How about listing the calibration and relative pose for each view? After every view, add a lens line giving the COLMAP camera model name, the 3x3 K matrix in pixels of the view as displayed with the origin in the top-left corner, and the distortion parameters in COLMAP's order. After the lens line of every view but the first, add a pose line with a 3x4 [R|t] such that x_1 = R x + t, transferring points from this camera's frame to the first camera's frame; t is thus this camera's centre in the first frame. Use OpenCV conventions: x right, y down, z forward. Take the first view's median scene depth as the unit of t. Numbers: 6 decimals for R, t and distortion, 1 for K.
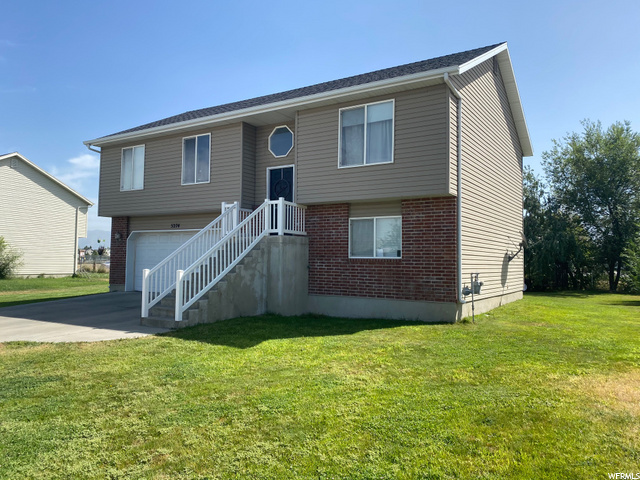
lens RADIAL K [[488.8, 0, 319.8], [0, 488.8, 241.4], [0, 0, 1]] dist [0.022893, -0.046194]
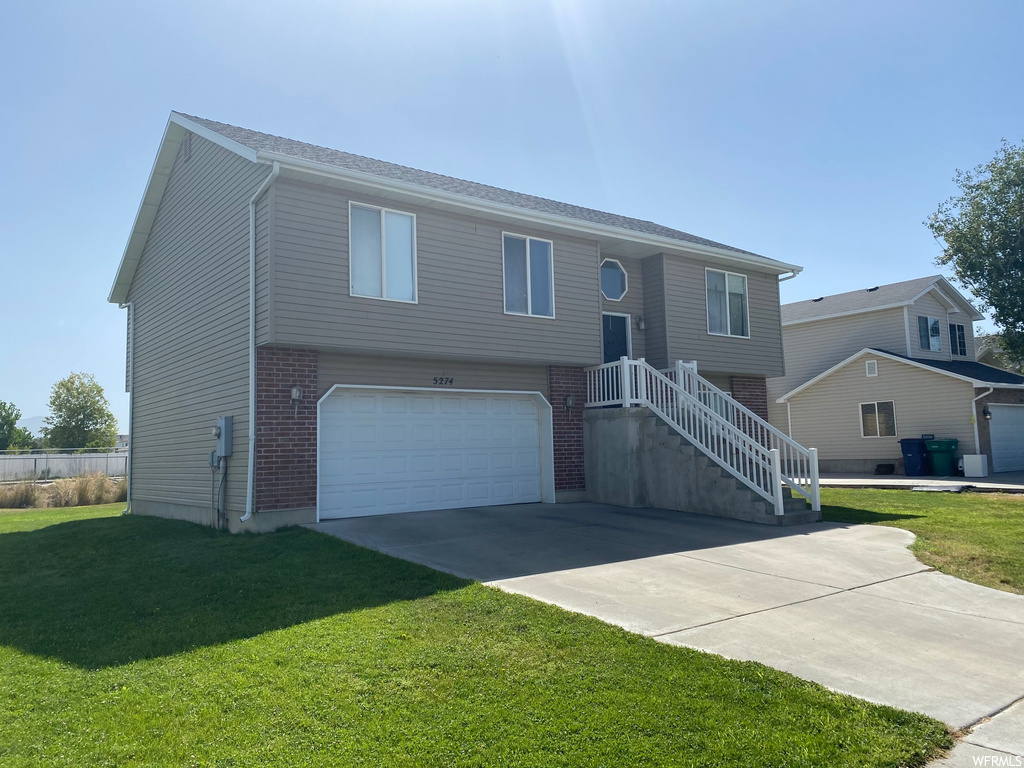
lens RADIAL K [[782.0, 0, 508.8], [0, 782.0, 380.0], [0, 0, 1]] dist [0.022893, -0.046194]
pose [[0.352202, 0.067510, 0.933486, -1.147247], [-0.007435, 0.997565, -0.069339, 0.027129], [-0.935894, 0.017481, 0.351846, 0.685187]]
